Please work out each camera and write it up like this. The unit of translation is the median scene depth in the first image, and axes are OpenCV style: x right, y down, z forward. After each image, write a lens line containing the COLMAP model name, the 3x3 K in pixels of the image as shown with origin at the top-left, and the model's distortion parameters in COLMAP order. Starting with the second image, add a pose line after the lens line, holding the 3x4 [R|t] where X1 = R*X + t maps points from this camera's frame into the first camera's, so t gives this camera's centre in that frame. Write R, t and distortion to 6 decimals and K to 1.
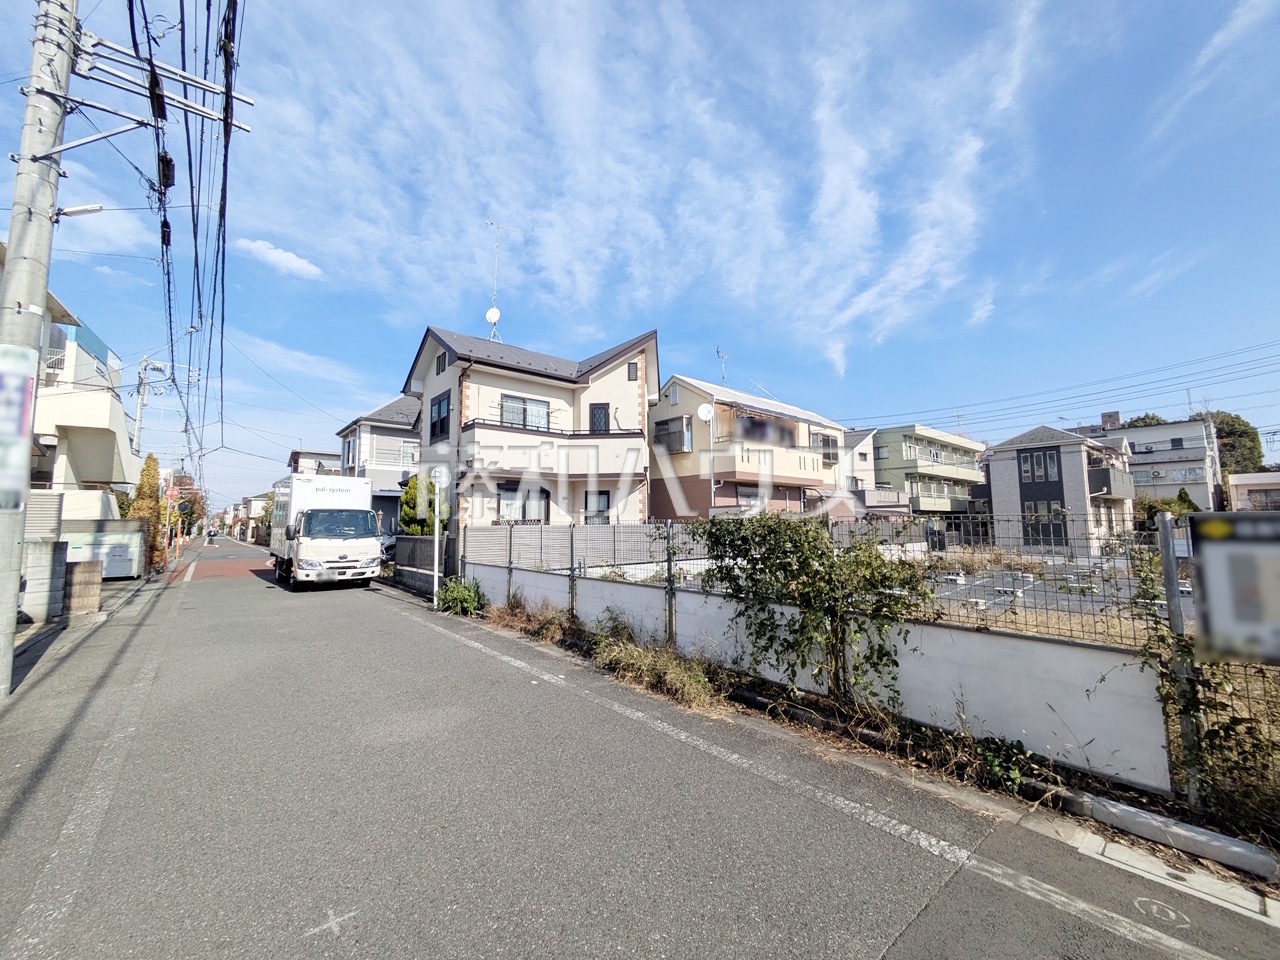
lens RADIAL K [[506.0, 0, 638.3], [0, 506.0, 477.8], [0, 0, 1]] dist [-0.000192, 0.000356]
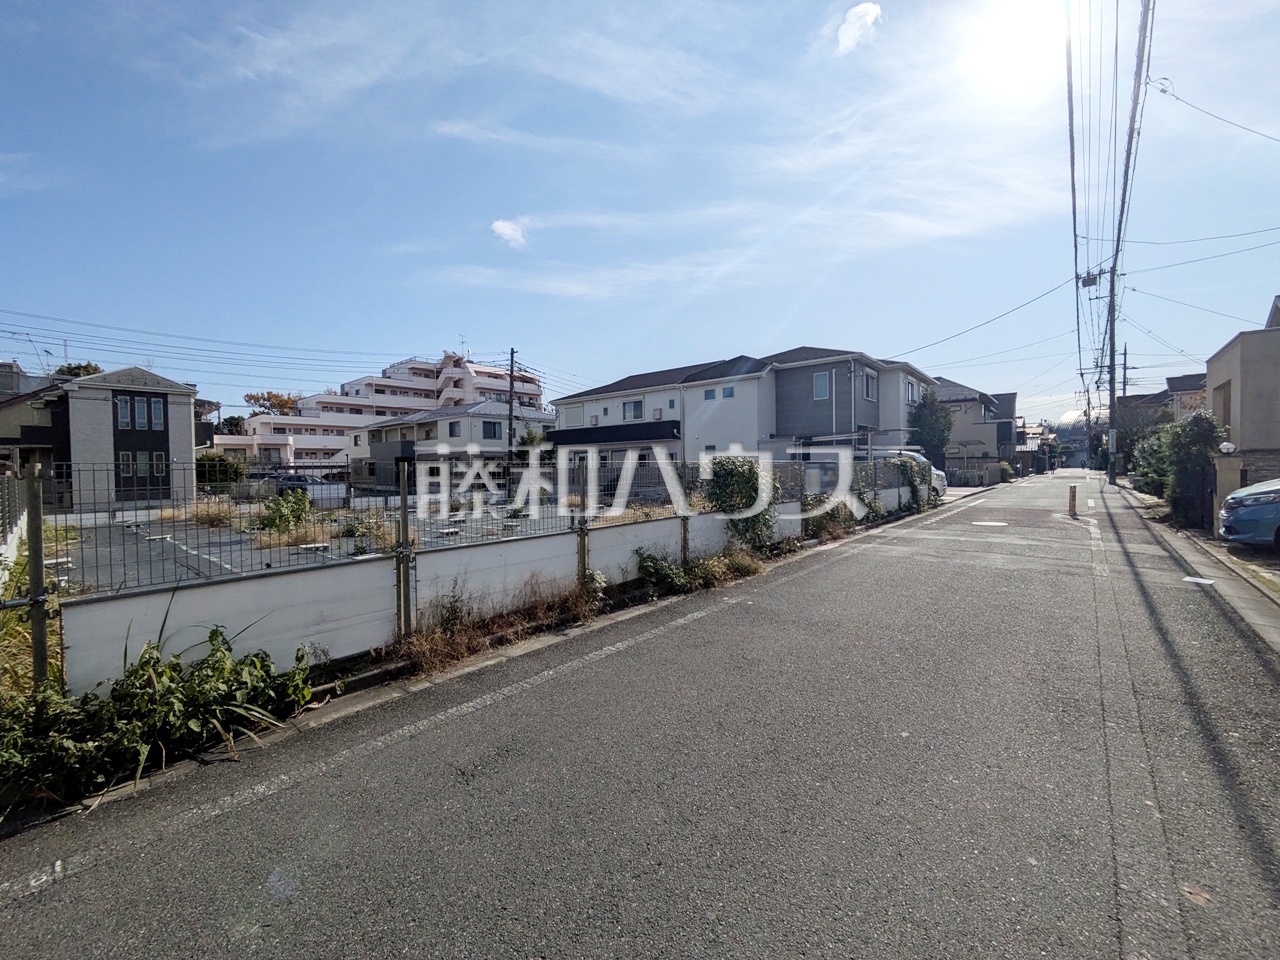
lens RADIAL K [[506.0, 0, 638.3], [0, 506.0, 477.8], [0, 0, 1]] dist [-0.000192, 0.000356]
pose [[-0.140351, -0.013232, 0.990013, -0.180581], [-0.074014, 0.997253, 0.002836, 0.019625], [-0.987331, -0.072877, -0.140945, 0.199809]]
